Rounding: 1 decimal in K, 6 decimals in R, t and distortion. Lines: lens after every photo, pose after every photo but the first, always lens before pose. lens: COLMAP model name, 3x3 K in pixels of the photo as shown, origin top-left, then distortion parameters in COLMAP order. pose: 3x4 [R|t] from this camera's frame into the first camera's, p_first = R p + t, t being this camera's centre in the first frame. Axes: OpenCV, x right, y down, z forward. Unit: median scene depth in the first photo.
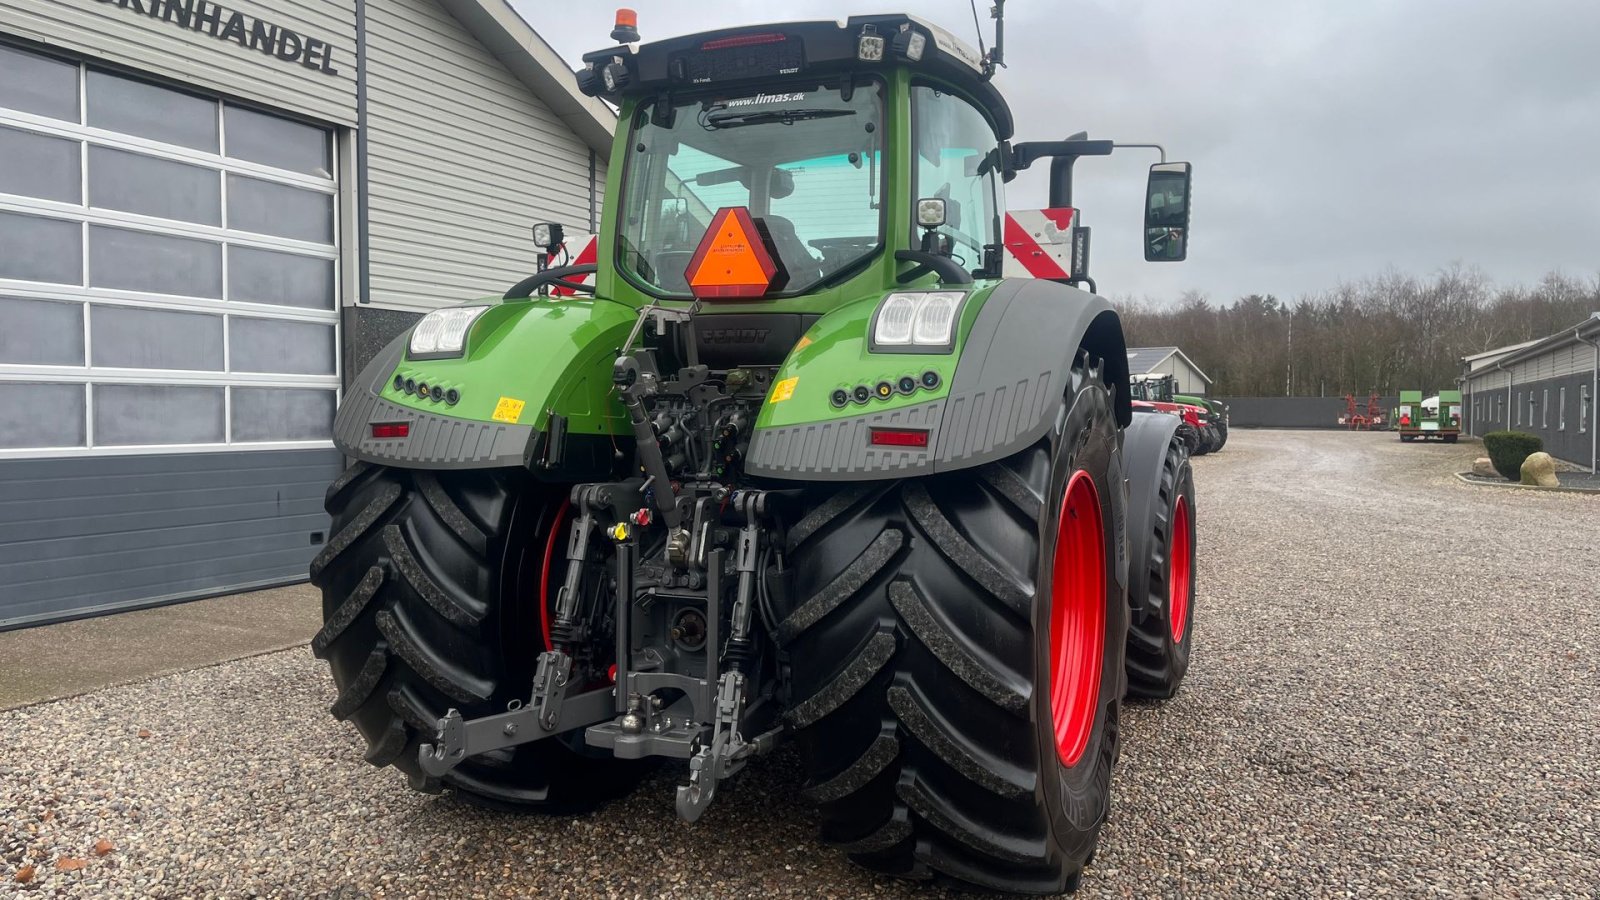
lens RADIAL K [[1207.8, 0, 801.2], [0, 1207.8, 444.6], [0, 0, 1]] dist [0.061738, -0.071684]
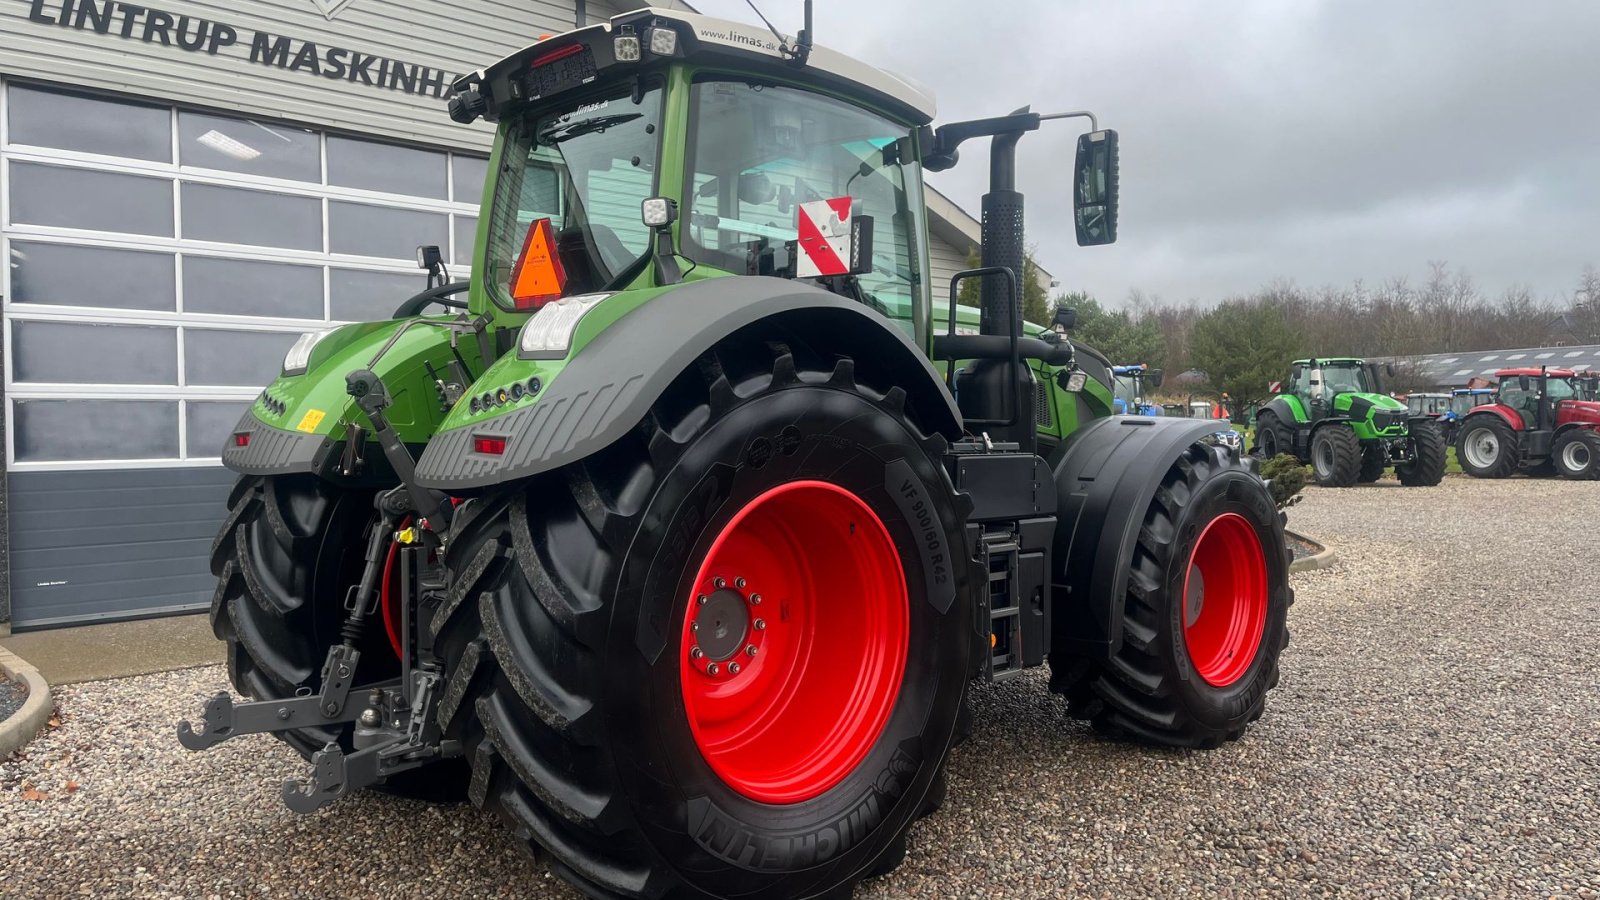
lens RADIAL K [[1207.8, 0, 798.0], [0, 1207.8, 450.0], [0, 0, 1]] dist [0.061738, -0.071684]
pose [[0.929143, 0.000457, -0.369719, 0.388682], [-0.002030, 0.999990, -0.003865, 0.000565], [0.369714, 0.004342, 0.929135, 0.100101]]
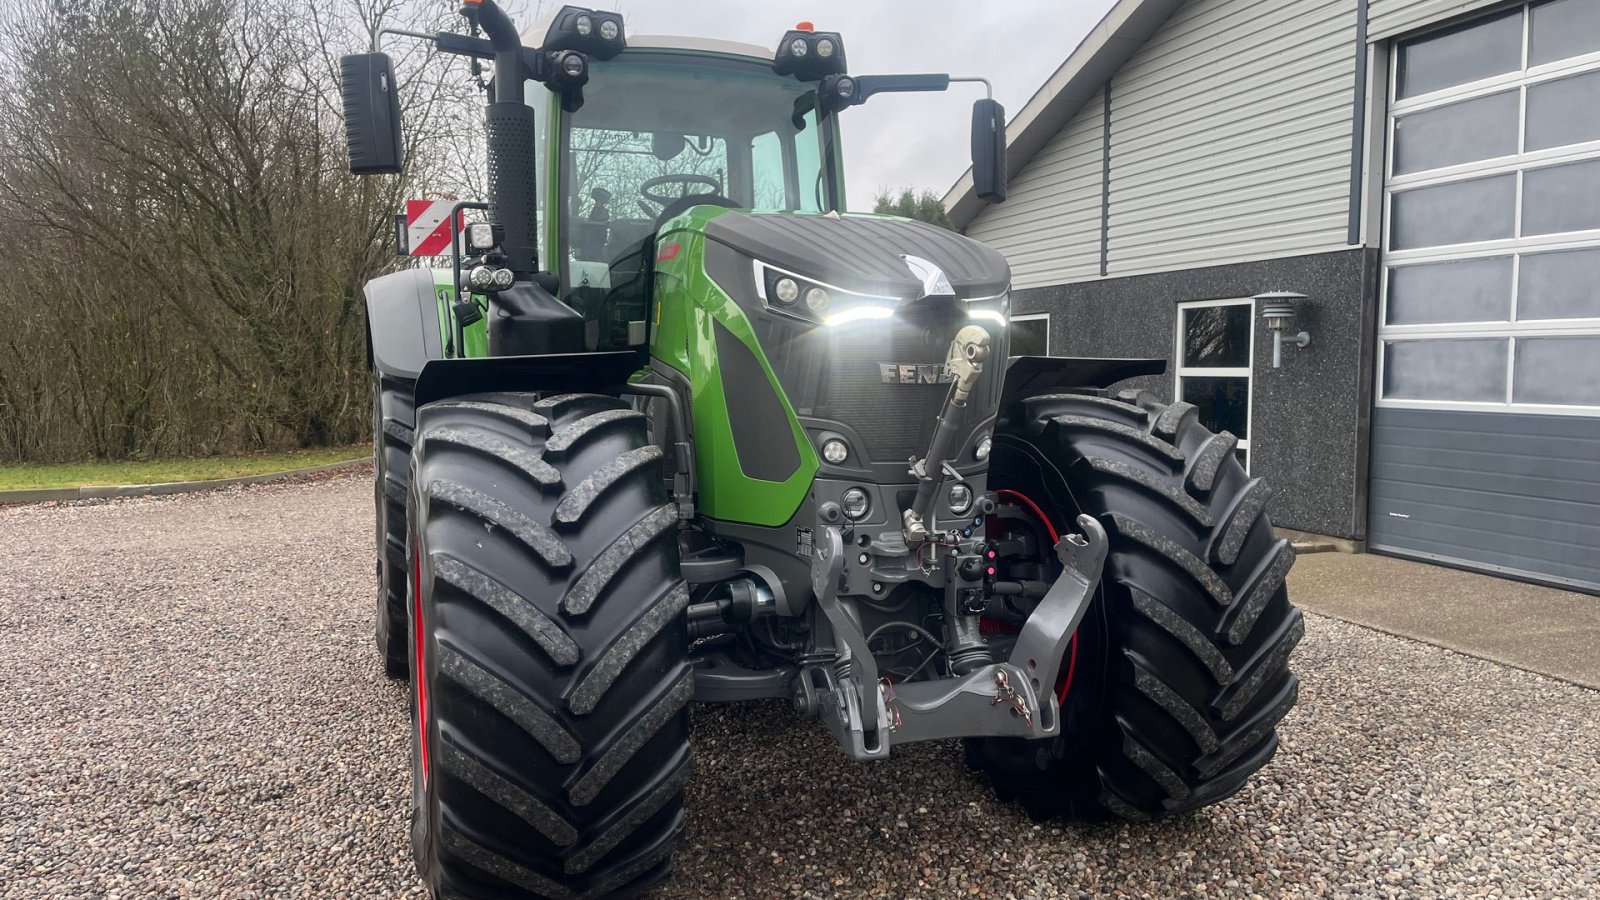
lens RADIAL K [[1207.8, 0, 805.4], [0, 1207.8, 443.4], [0, 0, 1]] dist [0.061738, -0.071684]
pose [[-0.705724, 0.040127, -0.707350, 0.628718], [-0.026105, 0.996244, 0.082560, -0.040553], [0.708006, 0.076730, -0.702026, 1.648420]]
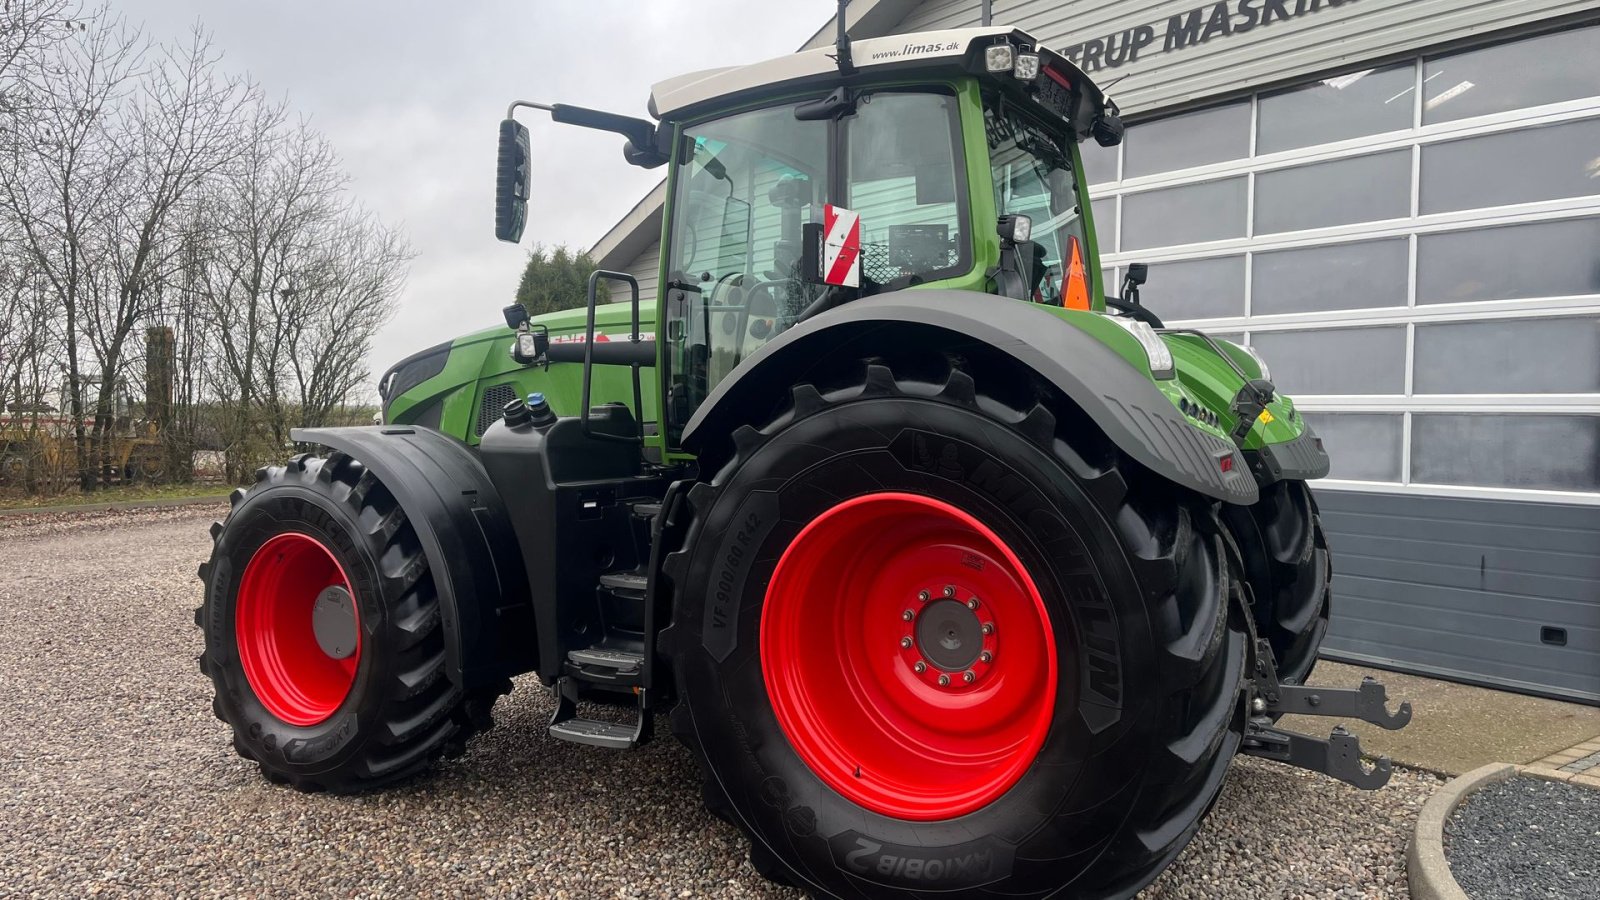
lens RADIAL K [[1207.8, 0, 778.4], [0, 1207.8, 435.3], [0, 0, 1]] dist [0.061738, -0.071684]
pose [[-0.456432, -0.000494, -0.889758, 0.682652], [-0.045416, 0.998709, 0.022744, -0.050906], [0.888599, 0.050790, -0.455865, 1.569655]]
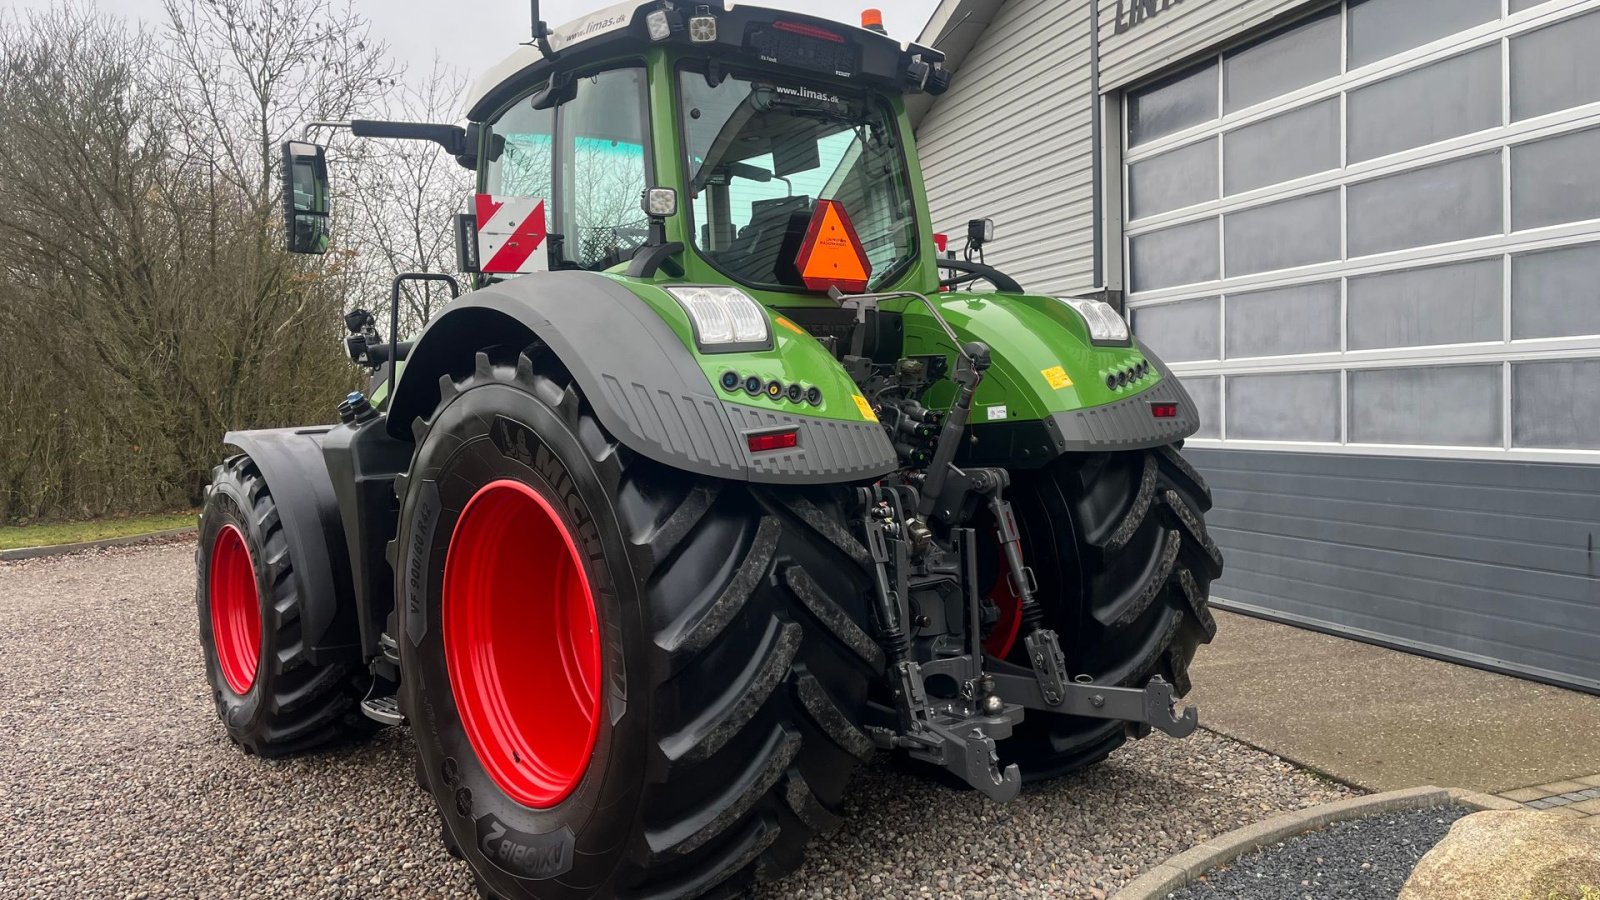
lens RADIAL K [[1207.8, 0, 801.0], [0, 1207.8, 433.0], [0, 0, 1]] dist [0.061738, -0.071684]
pose [[-0.709575, 0.030699, -0.703961, 0.430230], [0.001719, 0.999123, 0.041838, -0.059471], [0.704628, 0.028477, -0.709005, 1.889656]]
